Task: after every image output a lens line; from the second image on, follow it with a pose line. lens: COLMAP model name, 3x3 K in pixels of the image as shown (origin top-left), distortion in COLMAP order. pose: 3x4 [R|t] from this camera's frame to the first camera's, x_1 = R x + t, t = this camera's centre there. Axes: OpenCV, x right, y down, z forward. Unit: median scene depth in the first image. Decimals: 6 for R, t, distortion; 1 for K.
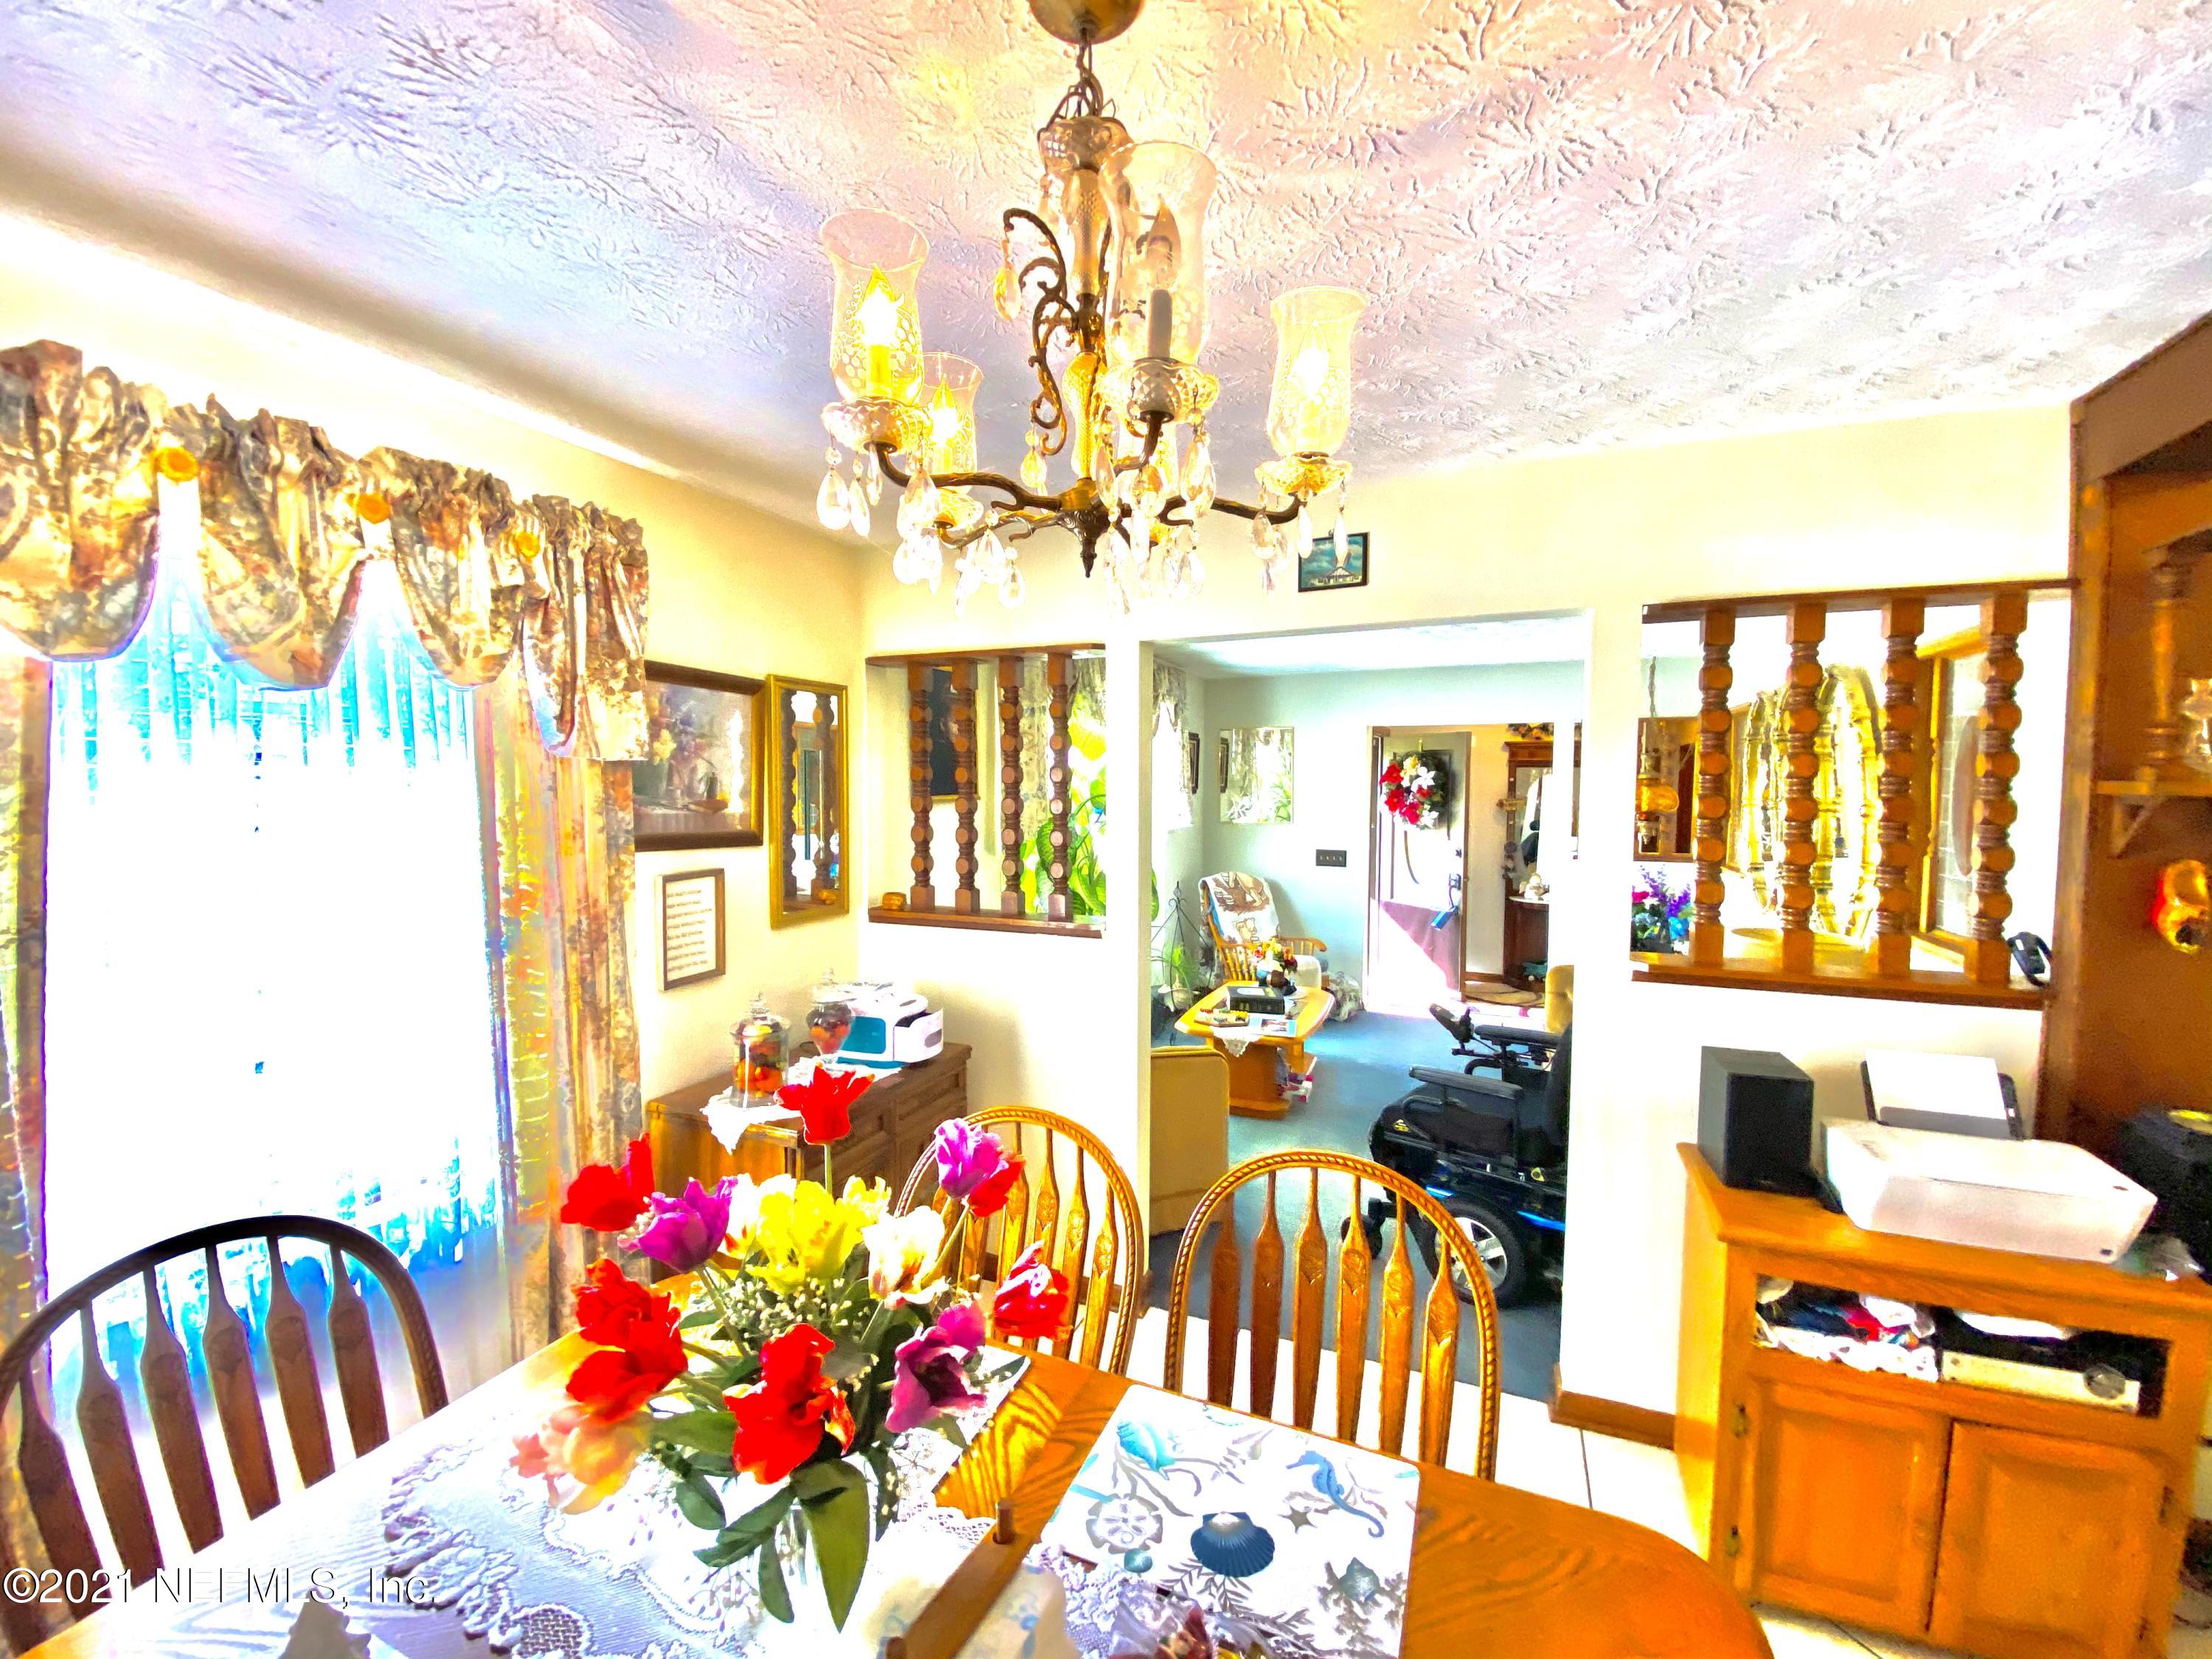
lens RADIAL K [[890.3, 0, 1119.4], [0, 890.3, 828.4], [0, 0, 1]] dist [0.007802, -0.014868]
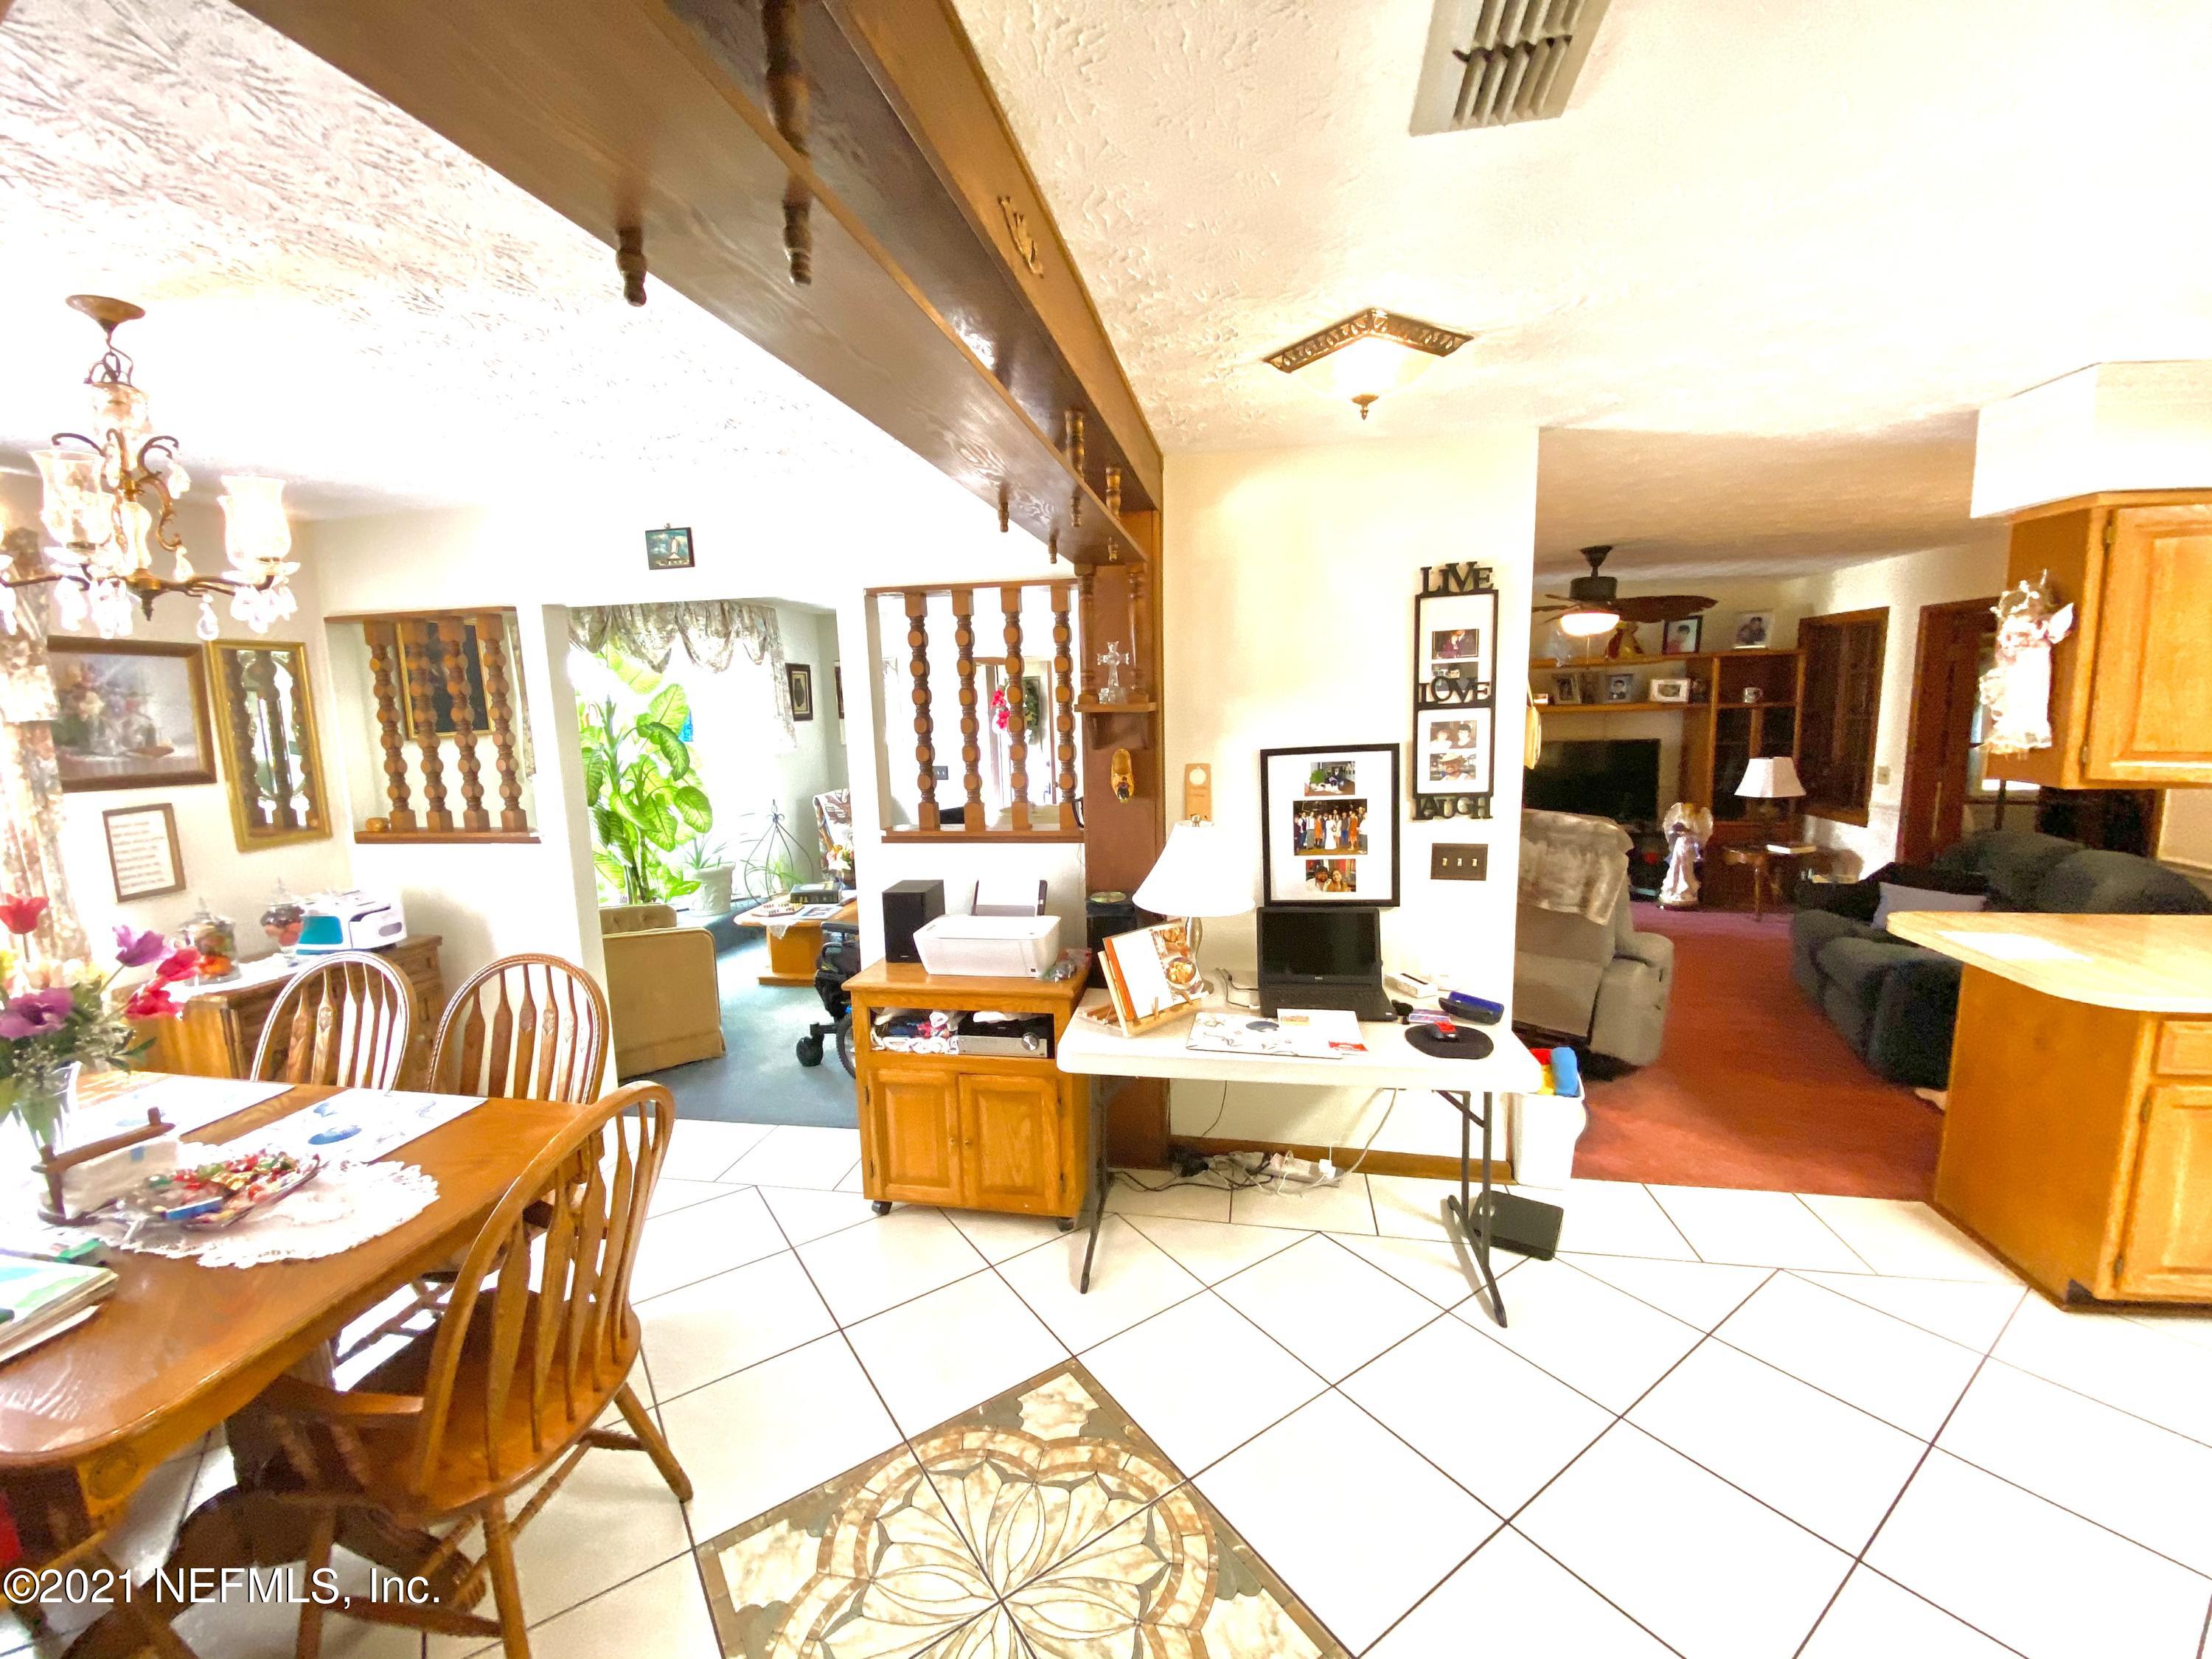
lens RADIAL K [[890.3, 0, 1103.2], [0, 890.3, 824.6], [0, 0, 1]] dist [0.007802, -0.014868]
pose [[0.973708, -0.061905, 0.219225, 0.561507], [0.043196, 0.995082, 0.089135, 0.022971], [-0.223665, -0.077322, 0.971594, -0.484056]]
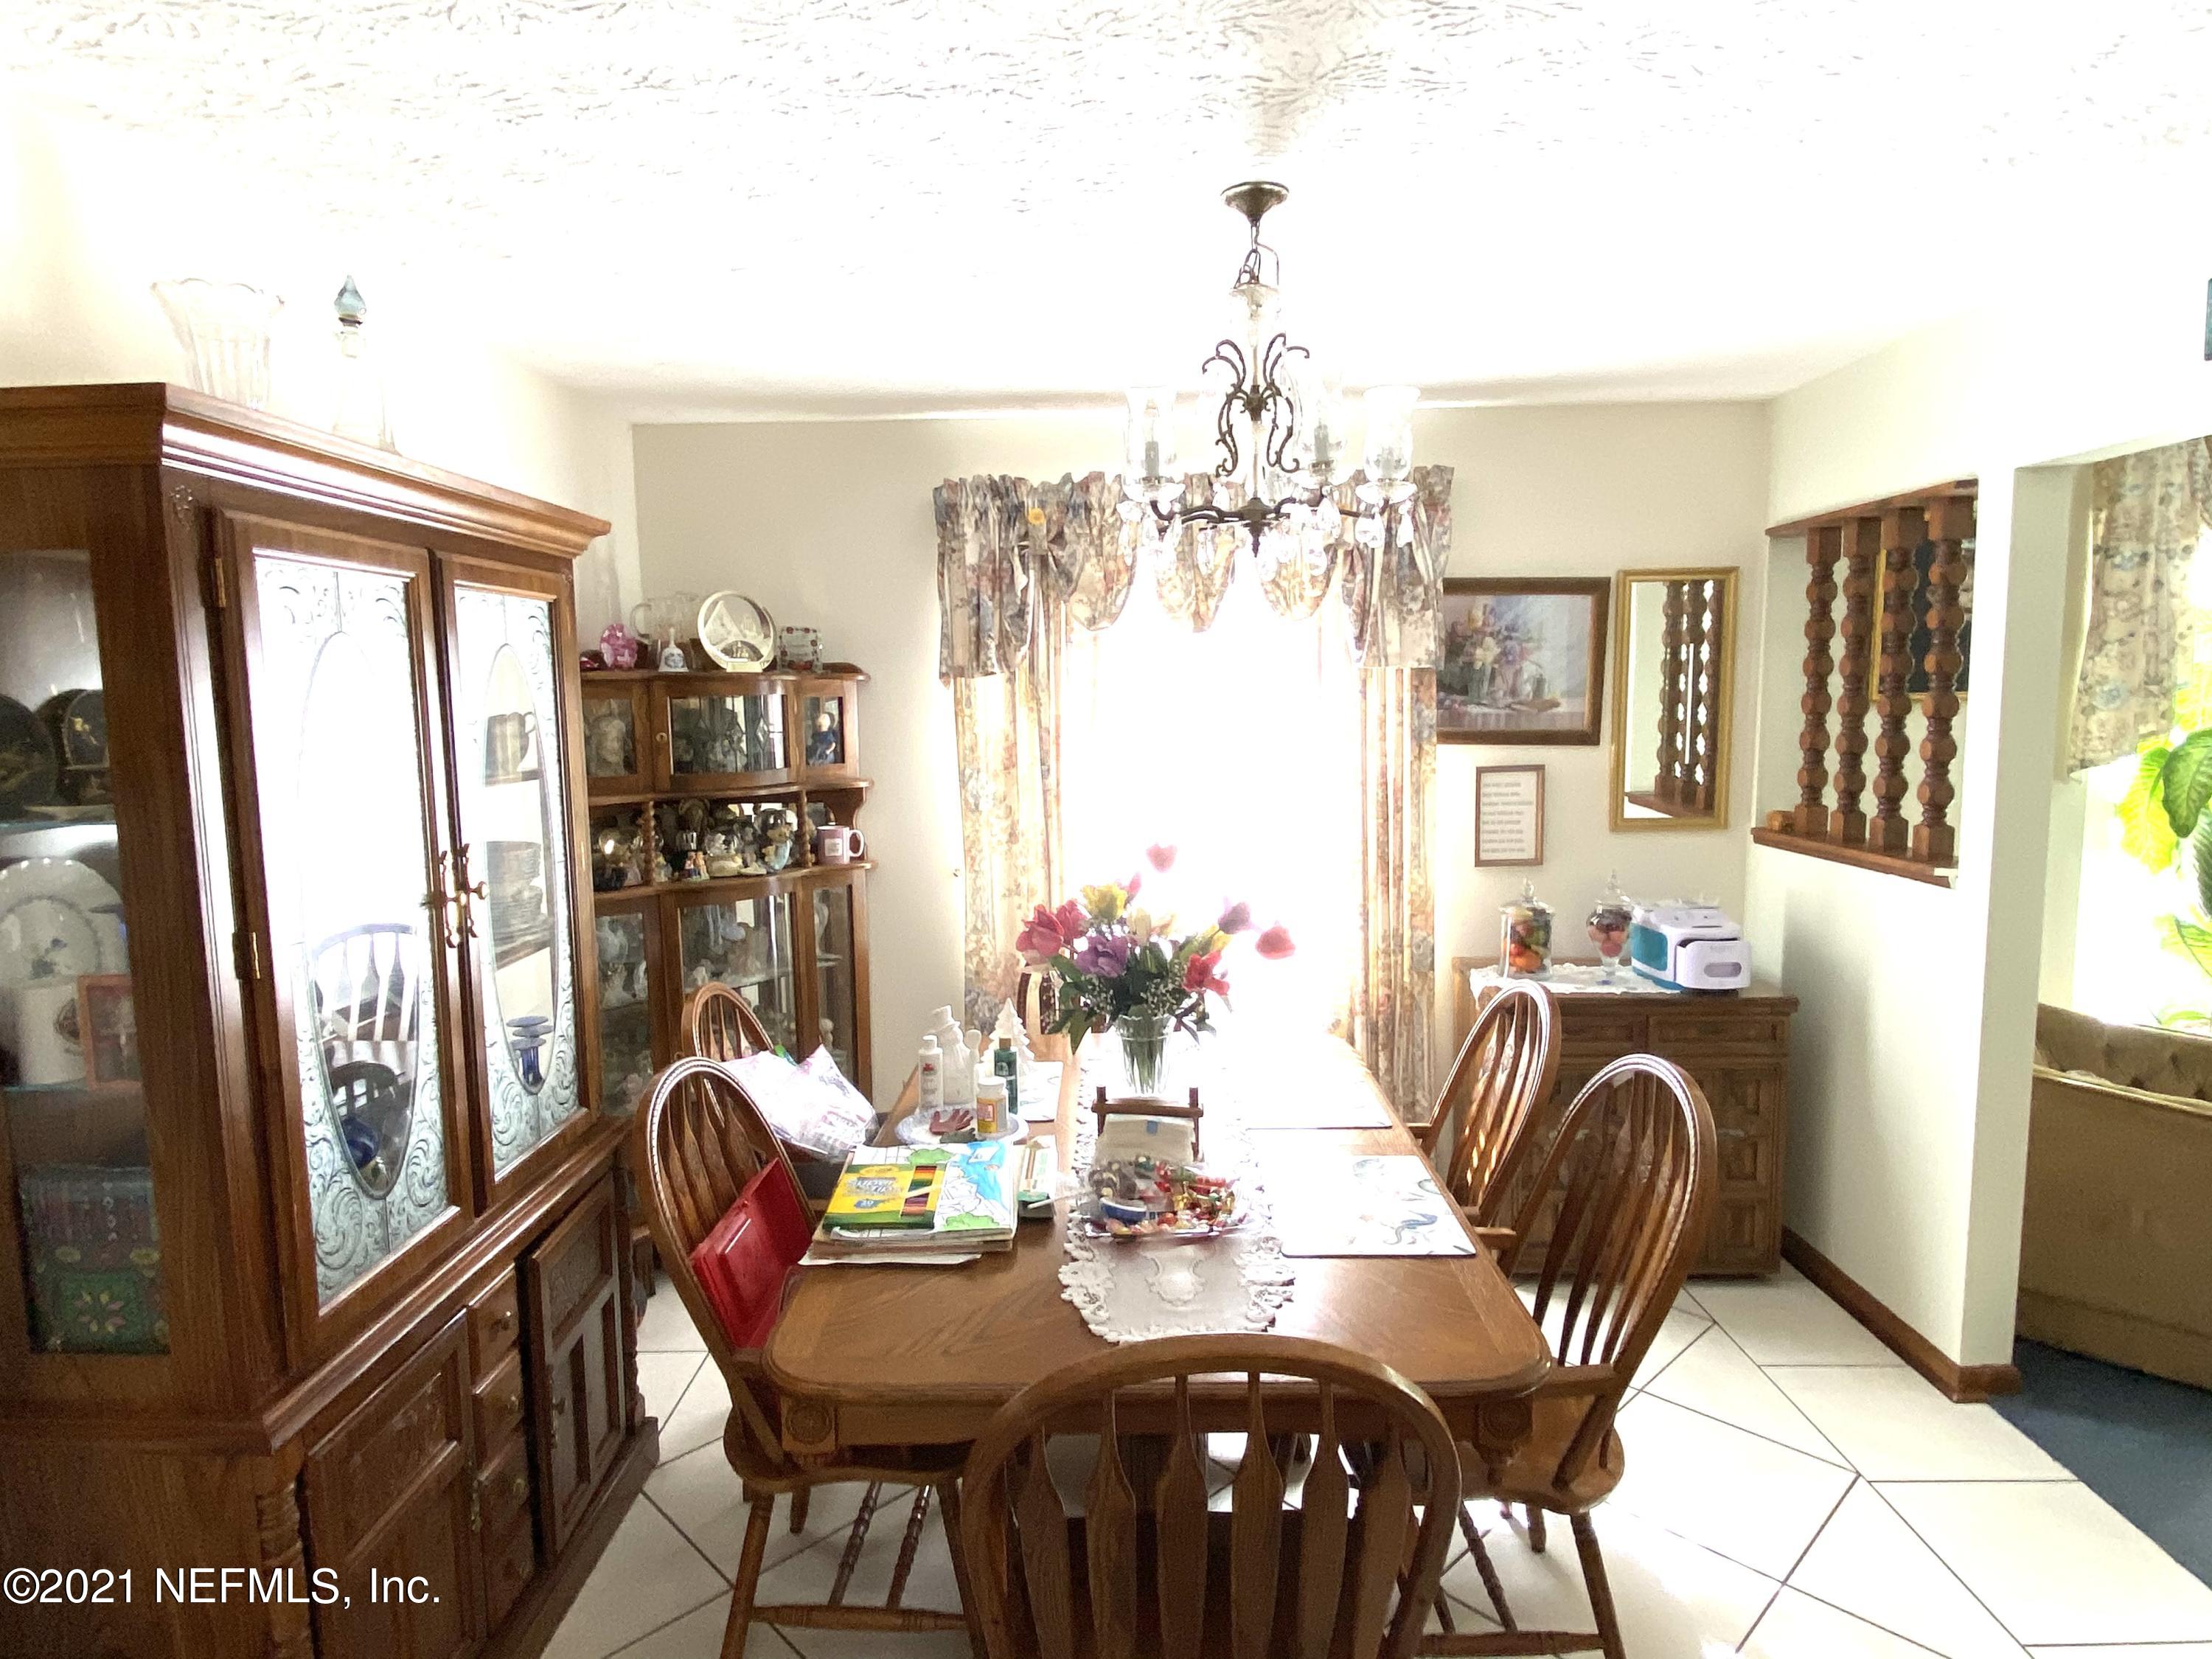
lens RADIAL K [[1225.7, 0, 1089.6], [0, 1225.7, 828.7], [0, 0, 1]] dist [0.007163, -0.000569]
pose [[0.357871, 0.090376, -0.929387, 0.765910], [-0.029967, 0.995904, 0.085305, 0.013011], [0.933290, -0.002678, 0.359114, -0.027684]]
